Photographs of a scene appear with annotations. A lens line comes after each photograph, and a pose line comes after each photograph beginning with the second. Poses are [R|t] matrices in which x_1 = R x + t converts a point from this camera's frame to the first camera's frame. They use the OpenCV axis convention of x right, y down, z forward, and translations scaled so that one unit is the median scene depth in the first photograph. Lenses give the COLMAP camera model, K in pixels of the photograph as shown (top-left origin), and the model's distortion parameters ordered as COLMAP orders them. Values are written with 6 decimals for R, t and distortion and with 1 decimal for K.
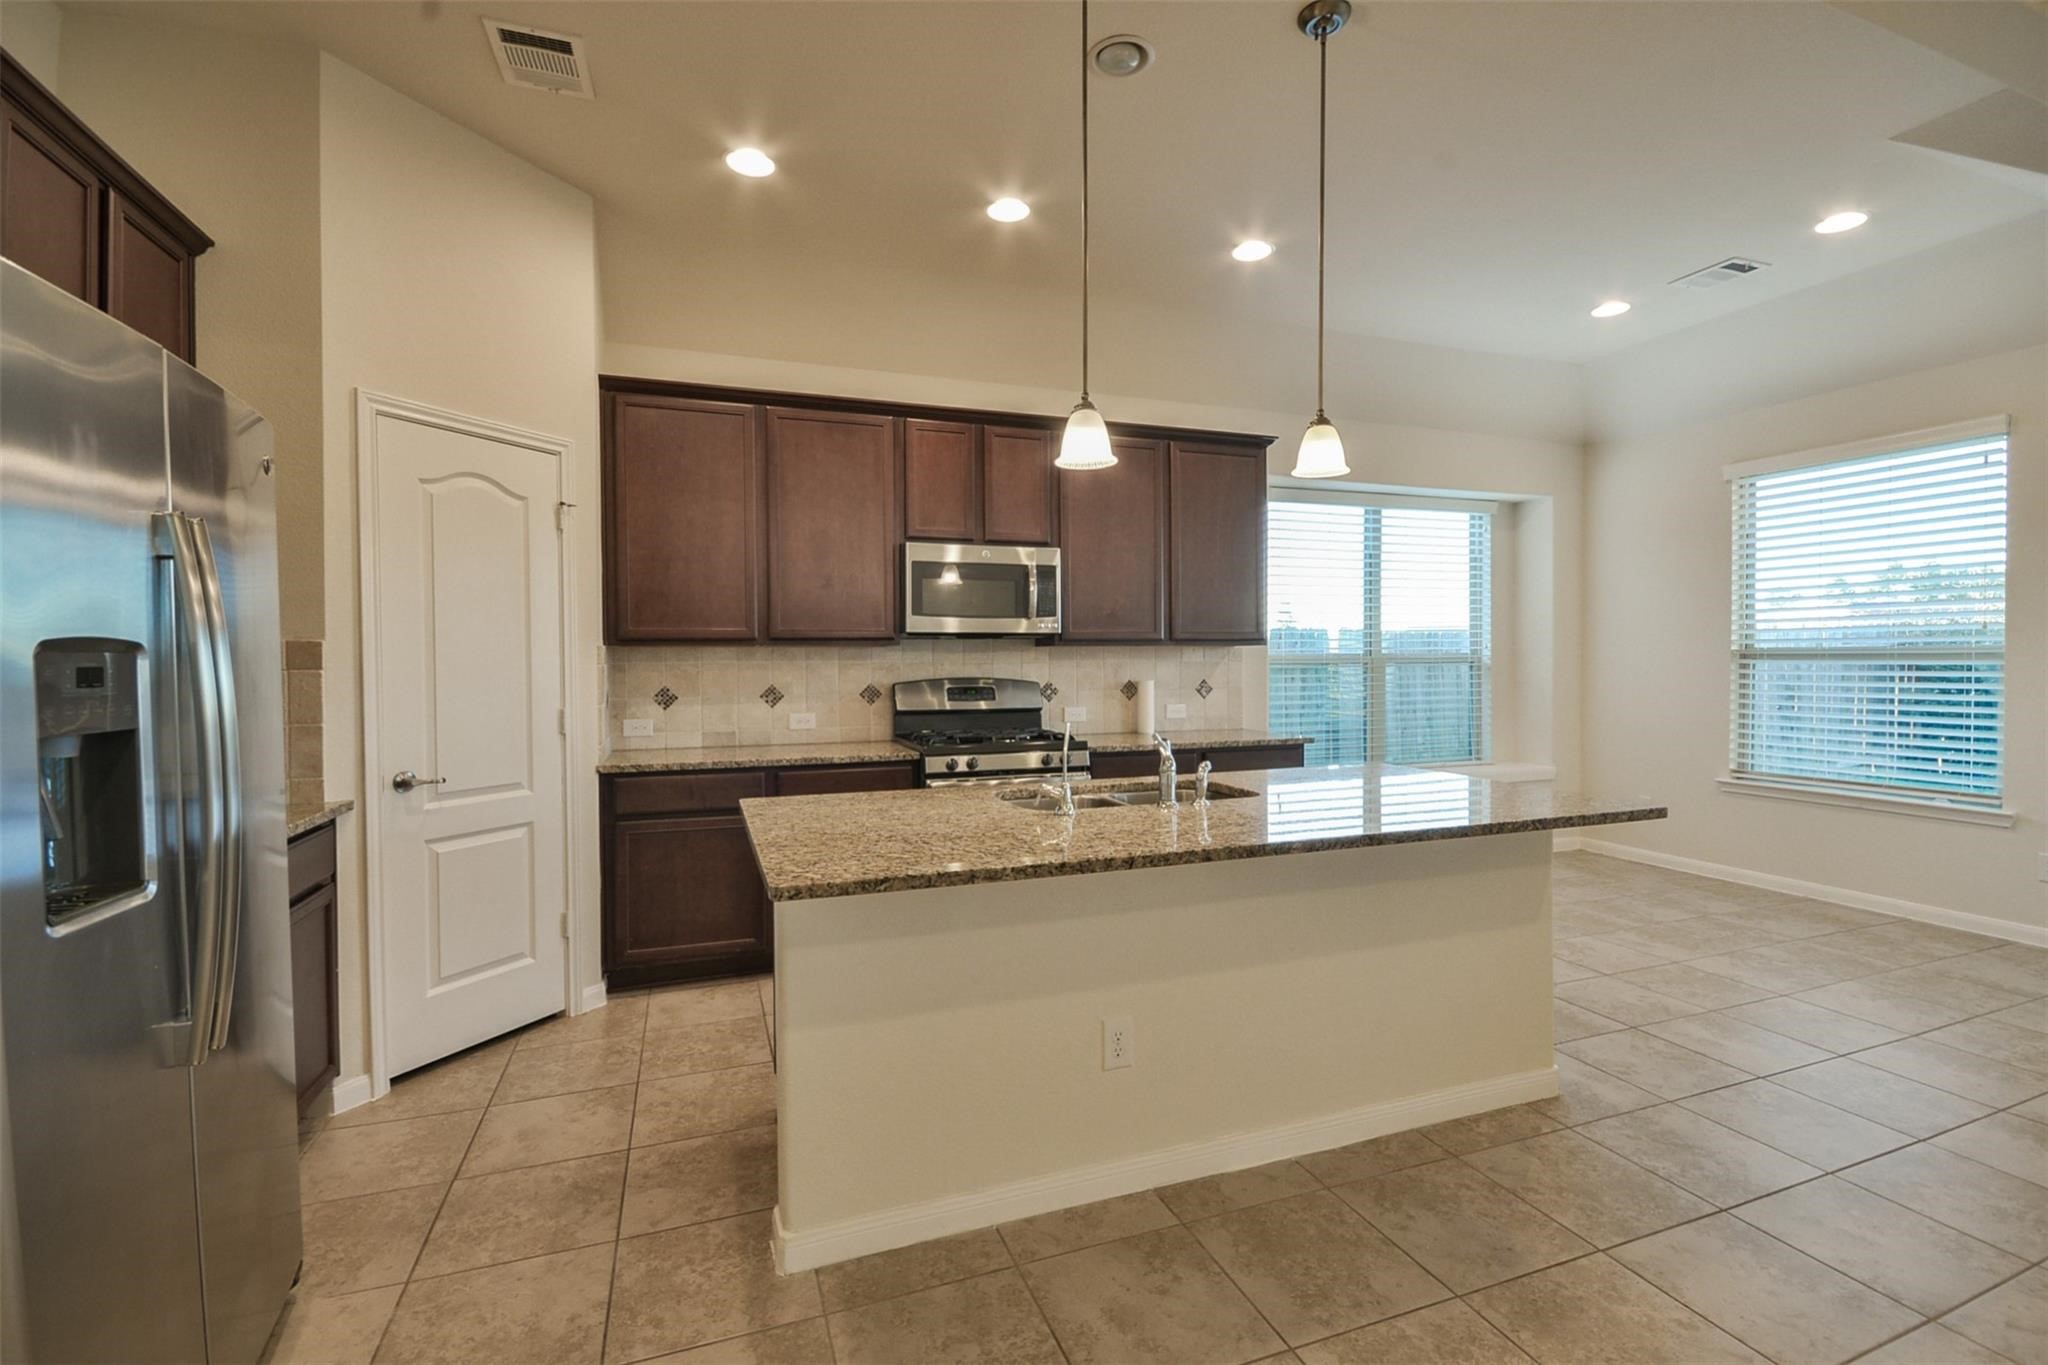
lens RADIAL K [[906.7, 0, 1023.3], [0, 906.7, 676.8], [0, 0, 1]] dist [0.000503, -0.003716]
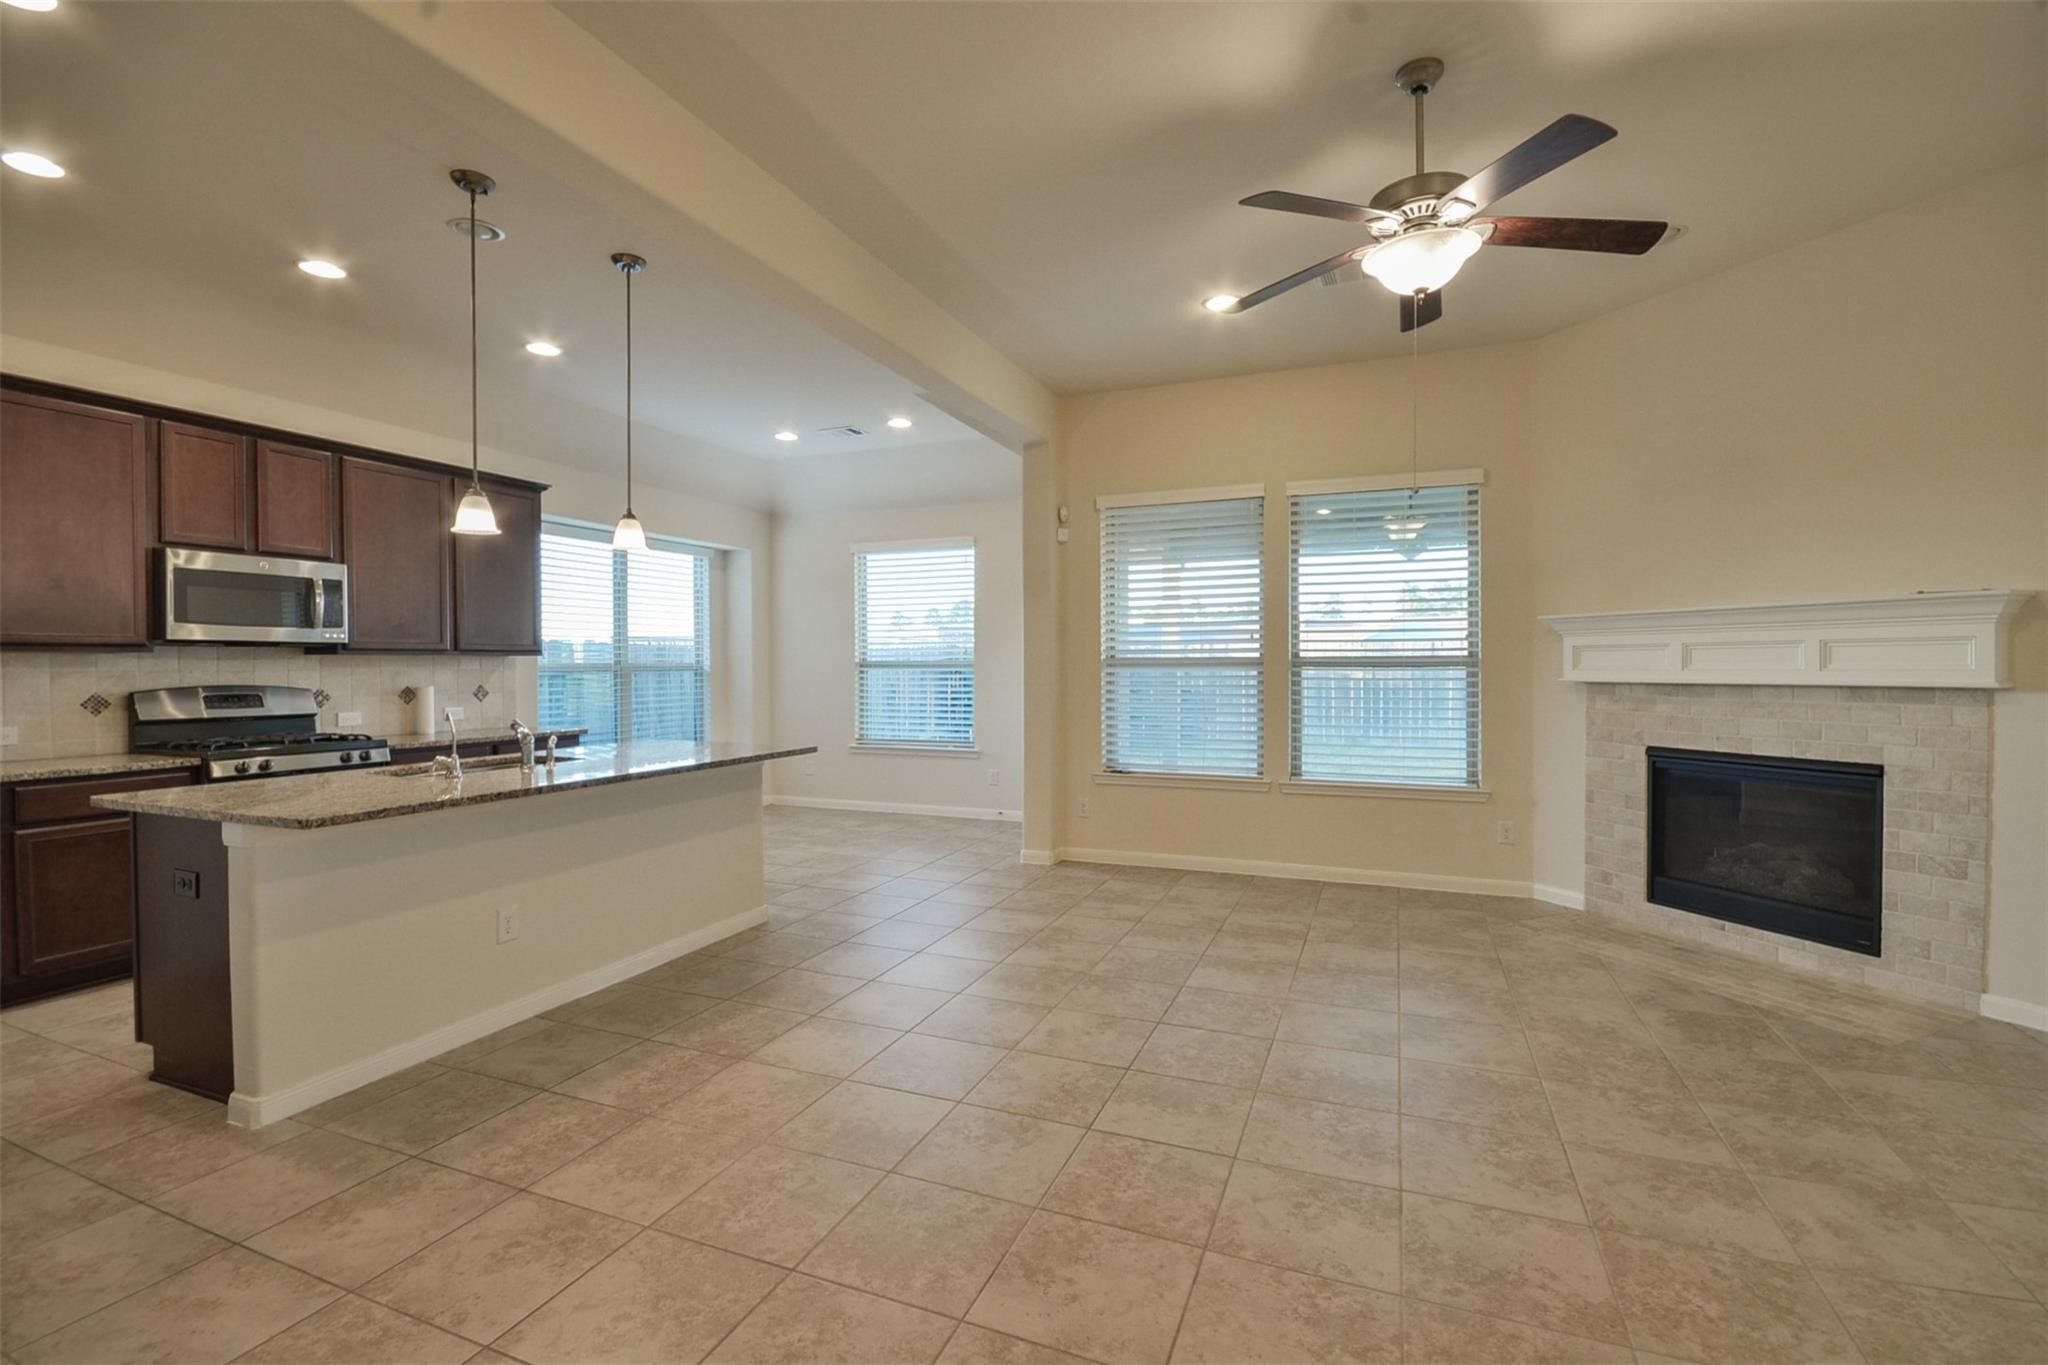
lens RADIAL K [[906.7, 0, 1027.6], [0, 906.7, 677.2], [0, 0, 1]] dist [0.000503, -0.003716]
pose [[0.671598, -0.006663, 0.740886, -0.212249], [0.013160, 0.999909, -0.002937, 0.006742], [-0.740799, 0.011723, 0.671624, -0.321007]]
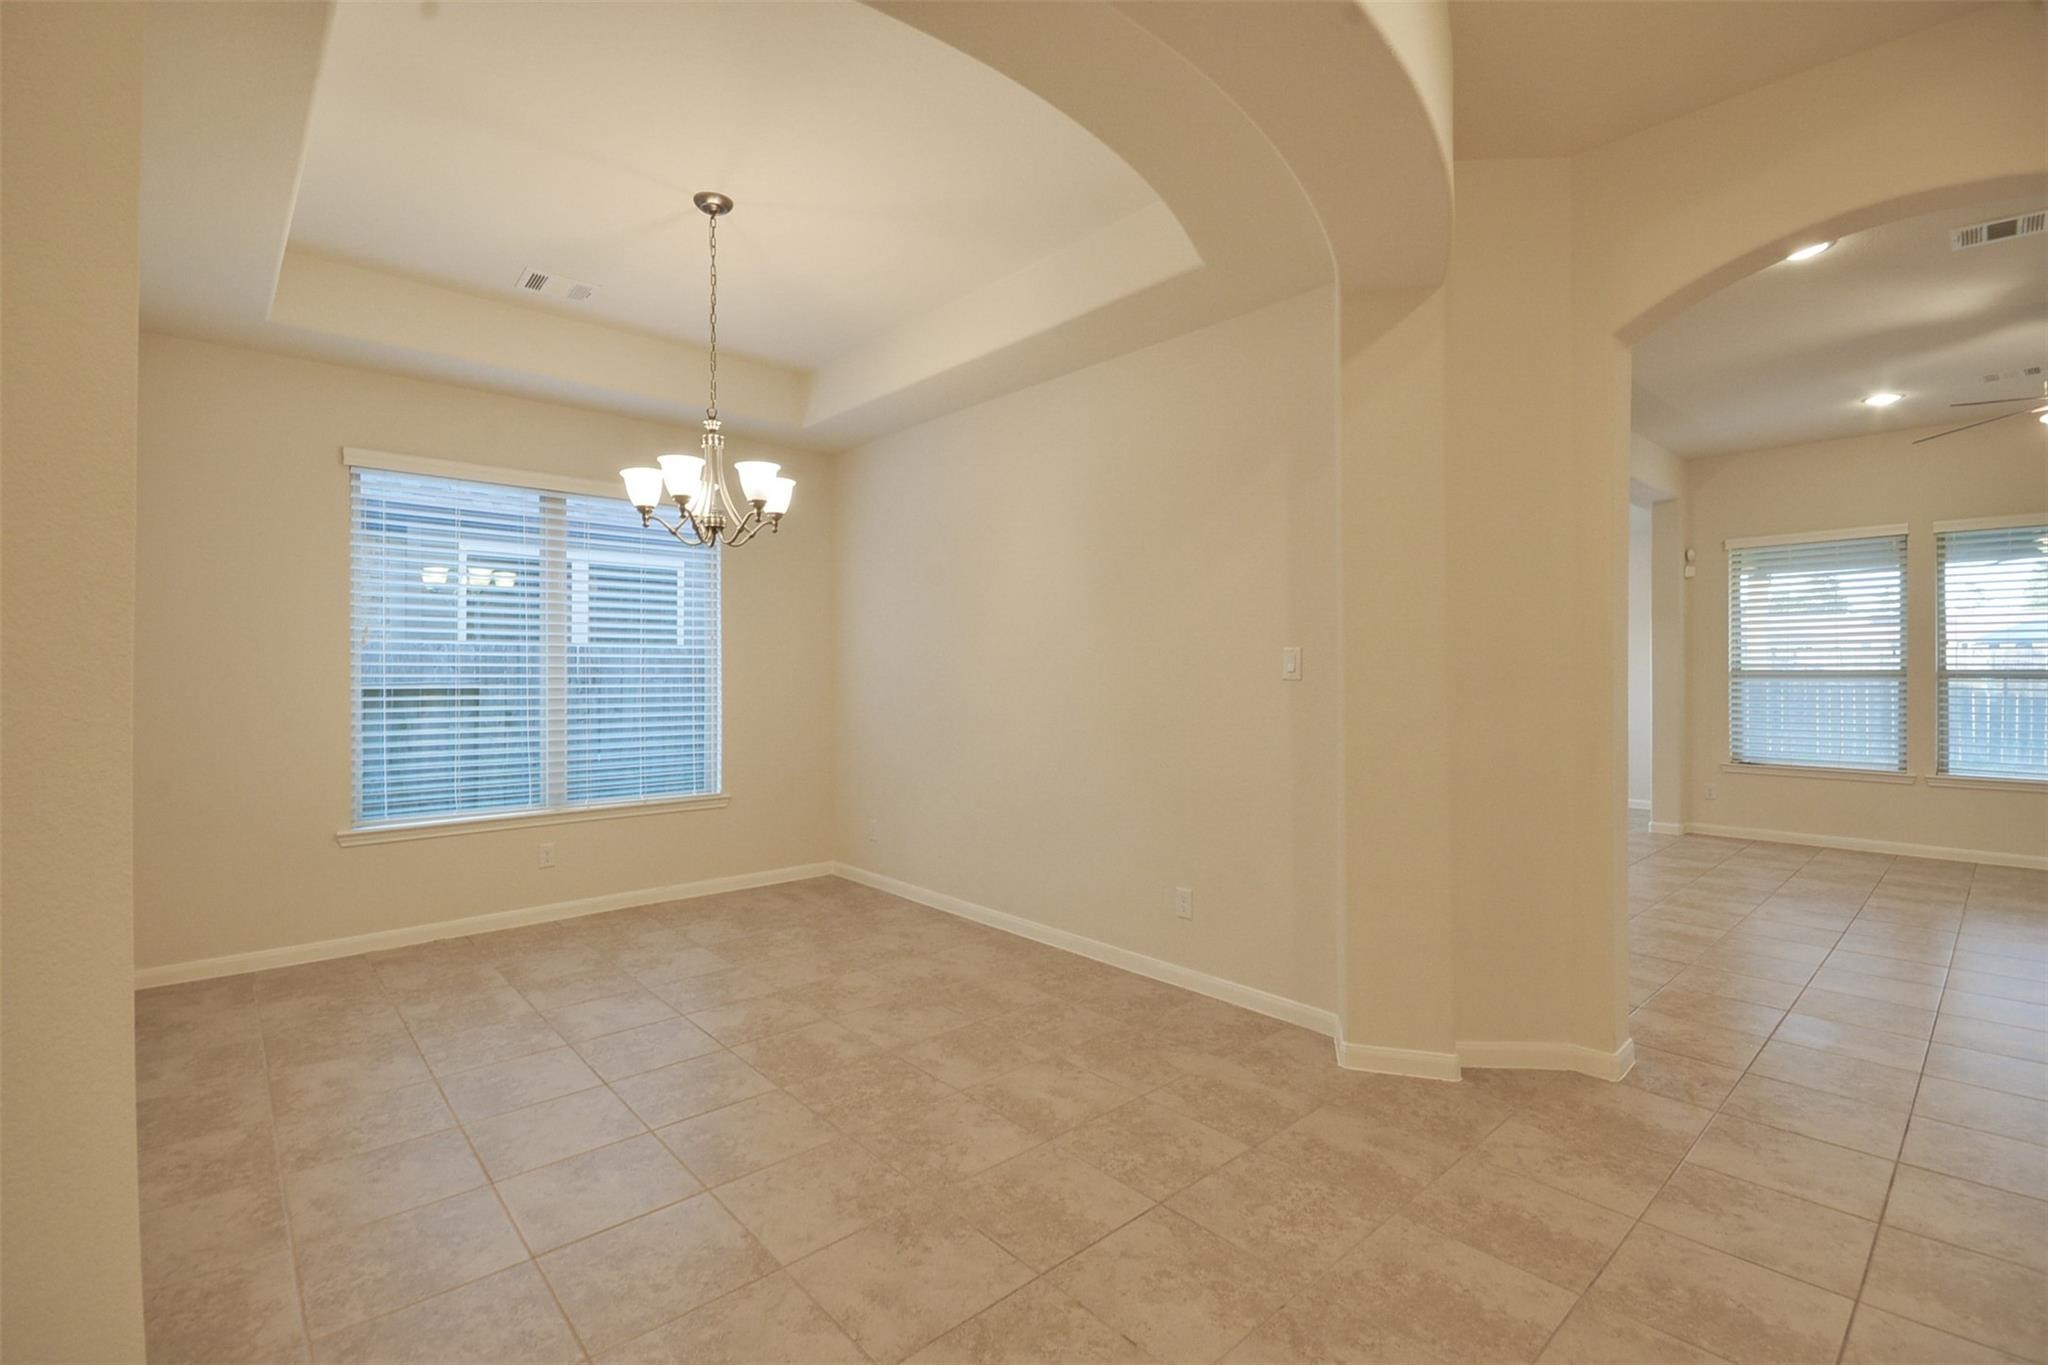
lens RADIAL K [[906.7, 0, 1019.4], [0, 906.7, 674.9], [0, 0, 1]] dist [0.000503, -0.003716]
pose [[0.922875, 0.000831, 0.385099, -1.234404], [0.005471, 0.999868, -0.015269, 0.000891], [-0.385061, 0.016199, 0.922749, -0.595878]]
